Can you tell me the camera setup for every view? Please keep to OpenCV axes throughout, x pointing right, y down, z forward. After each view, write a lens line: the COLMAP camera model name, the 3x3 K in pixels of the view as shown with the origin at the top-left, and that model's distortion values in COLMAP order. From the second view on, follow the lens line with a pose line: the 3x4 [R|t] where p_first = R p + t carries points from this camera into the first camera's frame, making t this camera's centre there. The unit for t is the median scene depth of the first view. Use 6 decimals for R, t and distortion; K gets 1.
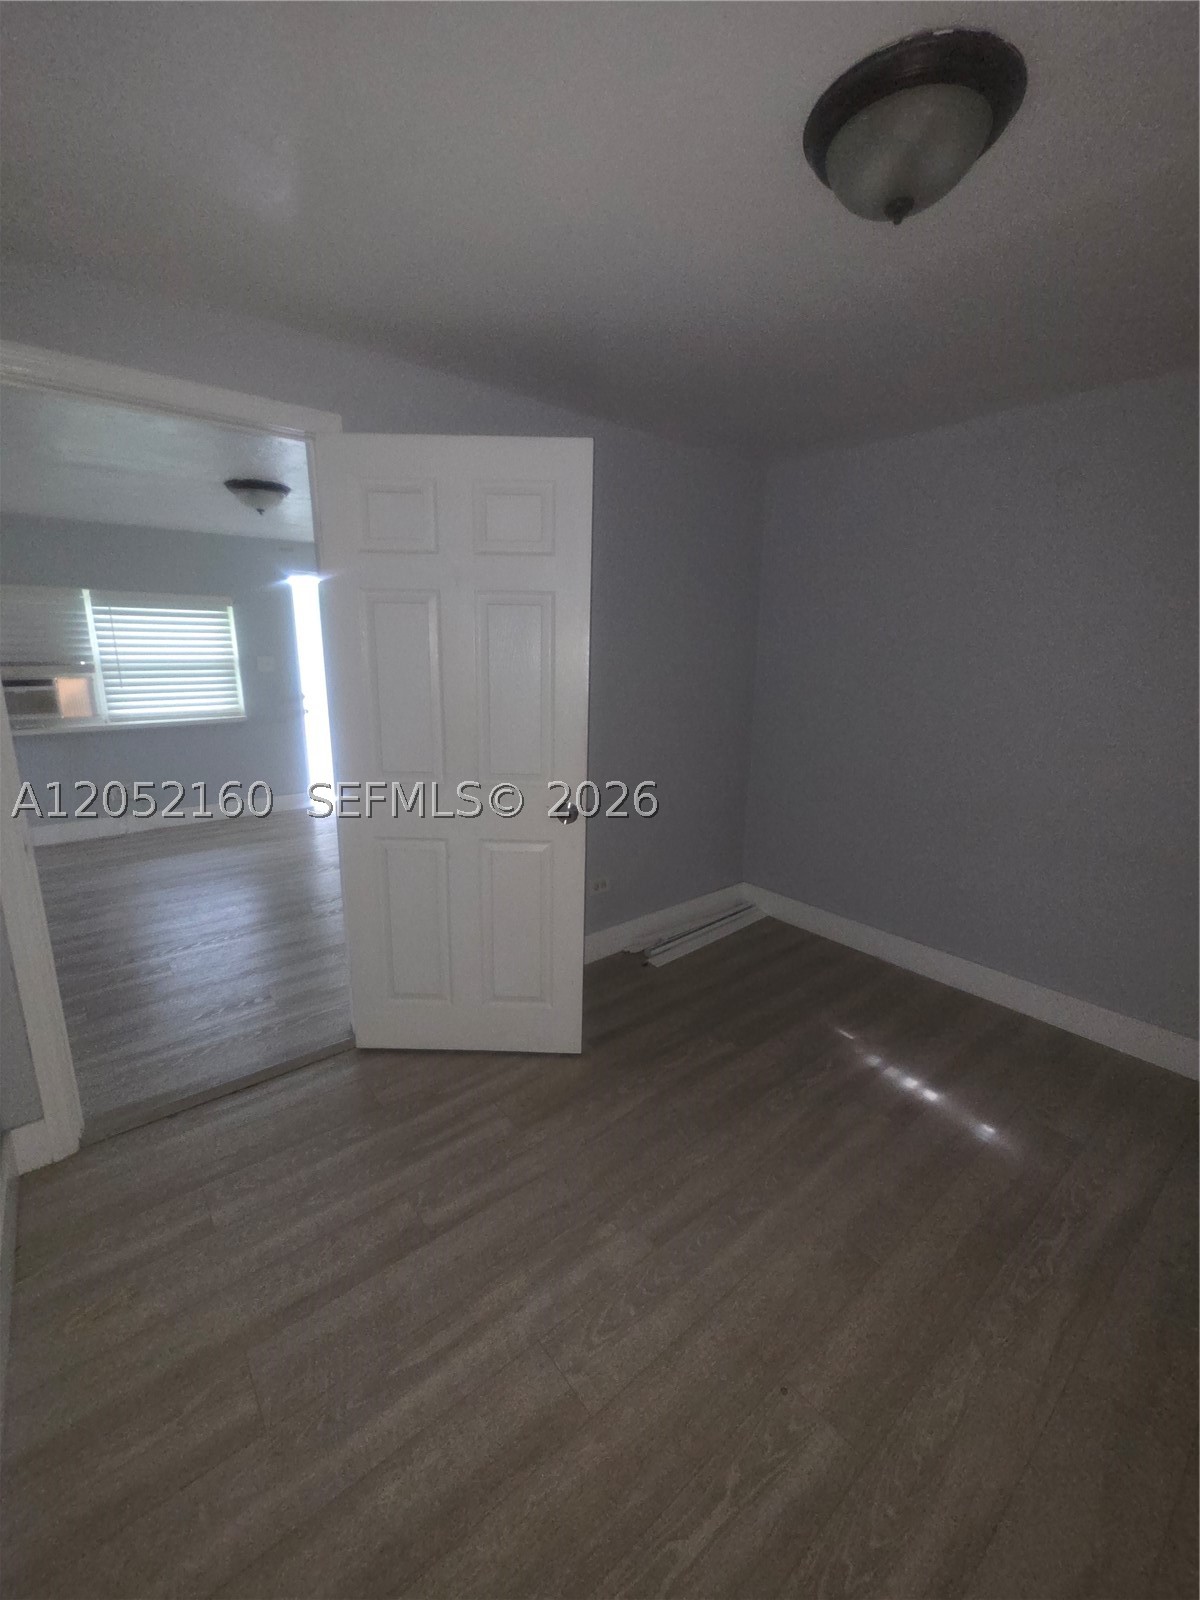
lens RADIAL K [[651.5, 0, 599.6], [0, 651.5, 796.7], [0, 0, 1]] dist [-0.000769, 0.000385]
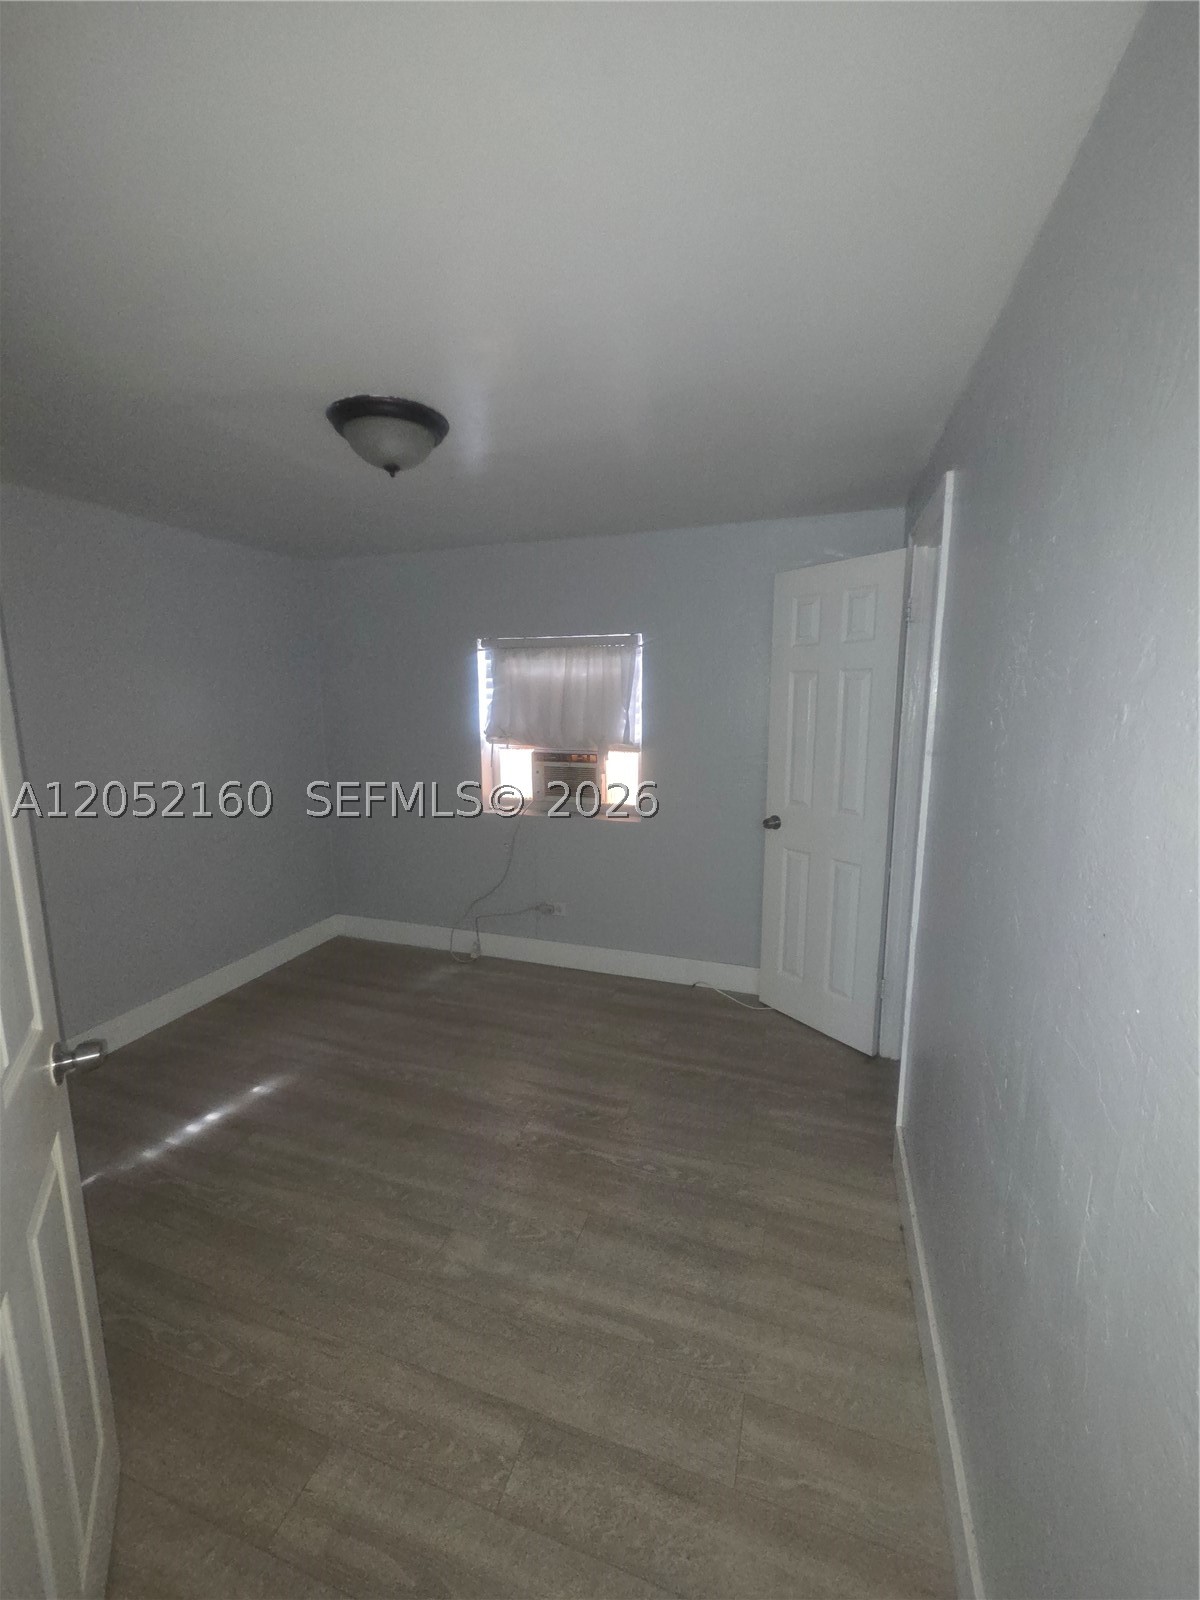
lens RADIAL K [[651.5, 0, 591.4], [0, 651.5, 785.0], [0, 0, 1]] dist [-0.000769, 0.000385]
pose [[-0.522722, -0.129519, 0.842607, -0.960210], [0.194920, 0.944051, 0.266034, -0.337631], [-0.829920, 0.303302, -0.468231, 1.143027]]
